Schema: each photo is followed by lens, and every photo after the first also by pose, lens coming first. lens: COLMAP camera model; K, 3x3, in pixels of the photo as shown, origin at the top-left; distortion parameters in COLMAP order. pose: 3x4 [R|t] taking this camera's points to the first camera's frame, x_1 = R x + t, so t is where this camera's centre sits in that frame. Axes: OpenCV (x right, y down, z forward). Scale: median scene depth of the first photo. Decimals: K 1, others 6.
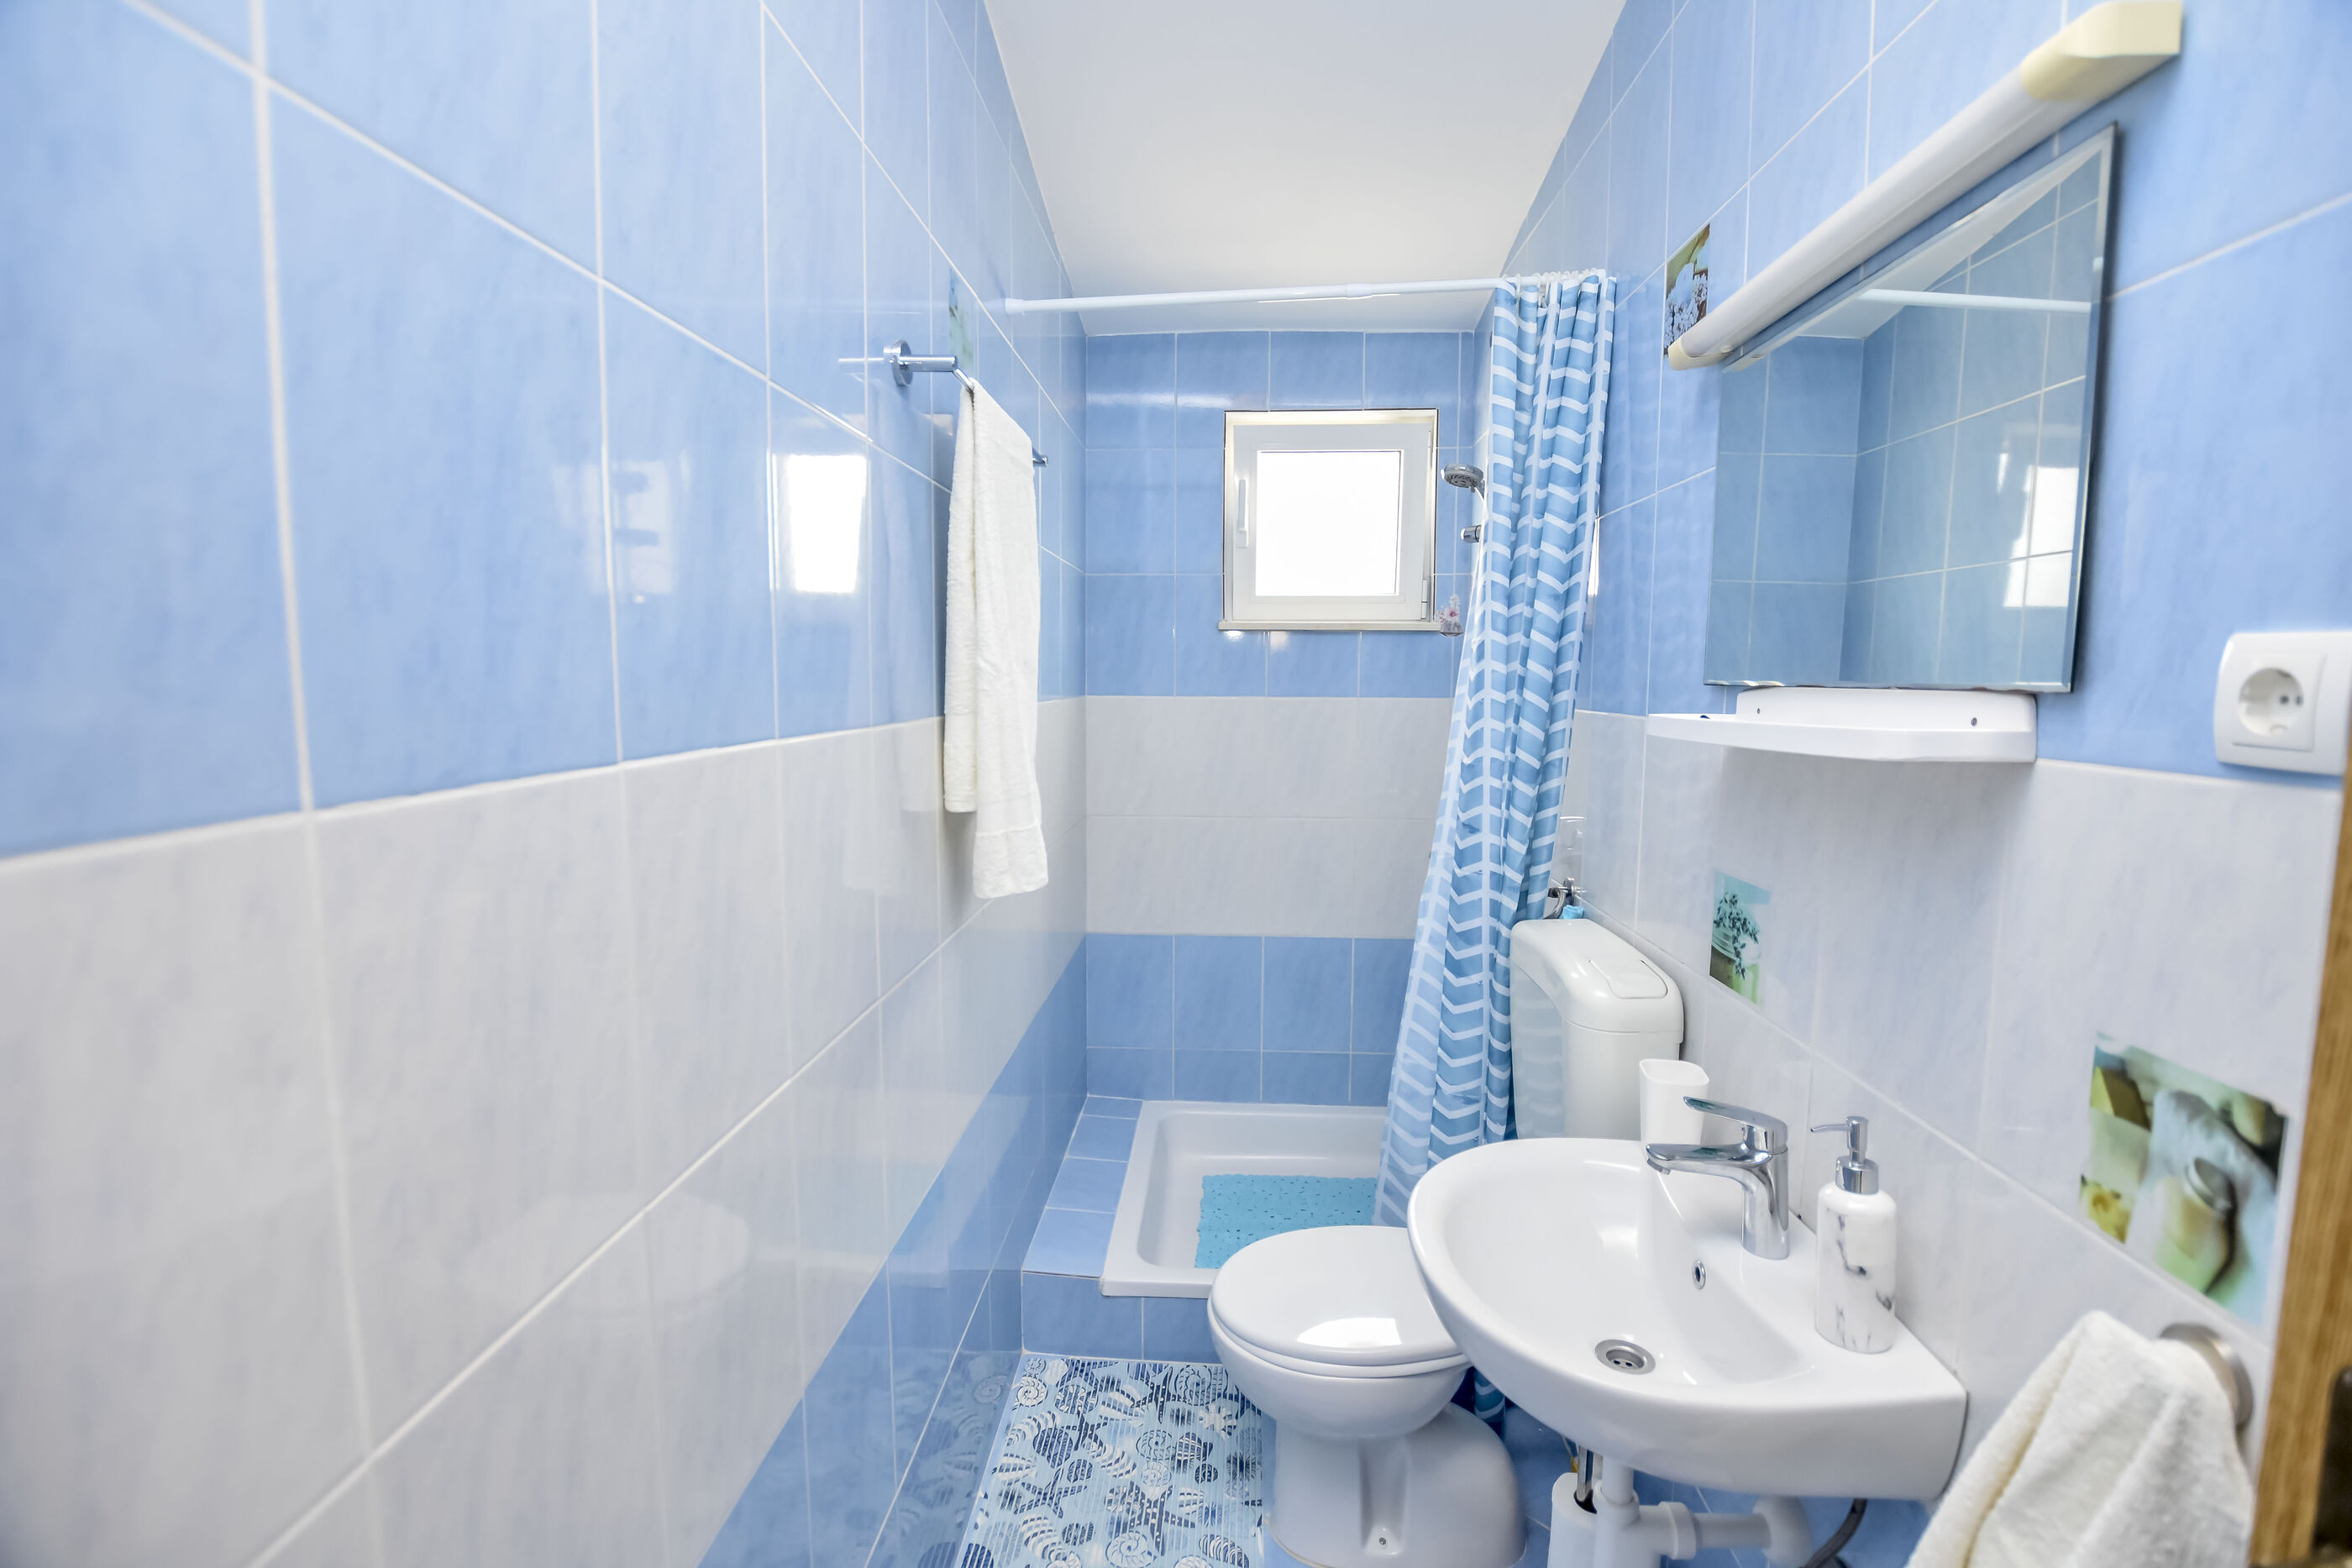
lens RADIAL K [[1036.2, 0, 1176.7], [0, 1036.2, 783.7], [0, 0, 1]] dist [-0.028978, 0.003045]
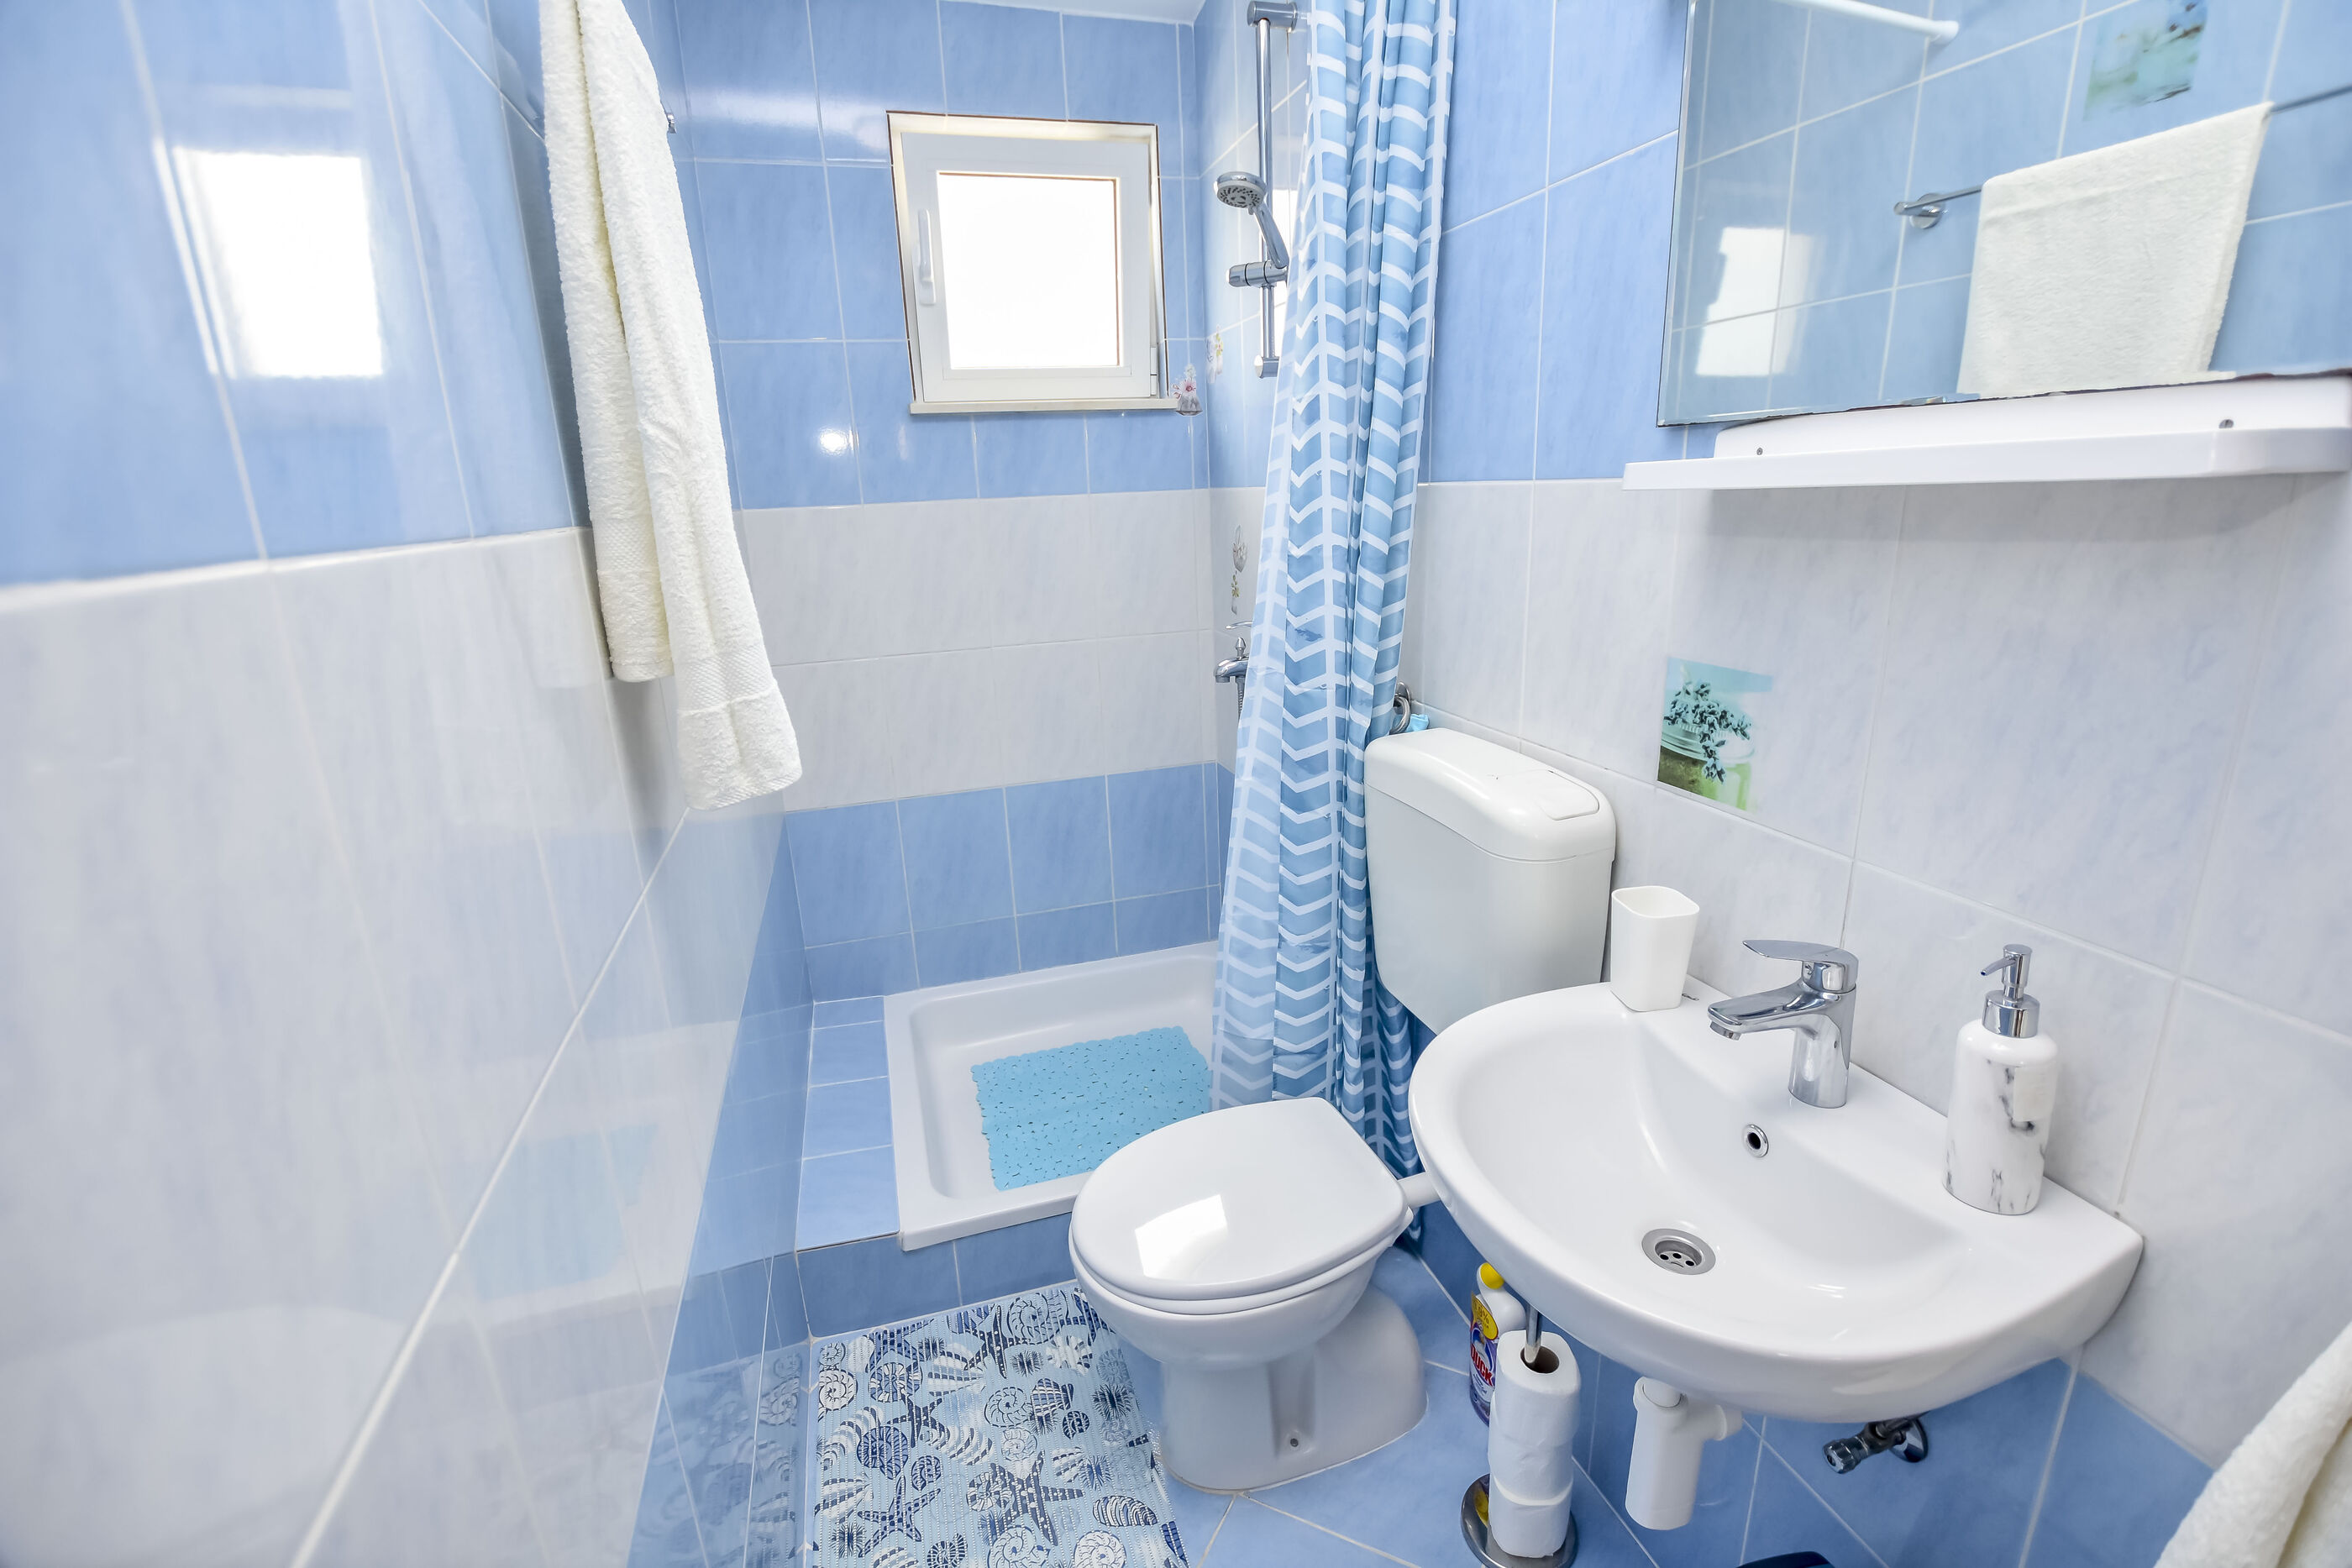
lens RADIAL K [[1036.2, 0, 1176.2], [0, 1036.2, 780.6], [0, 0, 1]] dist [-0.028978, 0.003045]
pose [[0.935091, -0.136598, 0.327025, -0.103311], [0.080586, 0.980518, 0.179136, 0.000801], [-0.345124, -0.141155, 0.927882, 0.262825]]
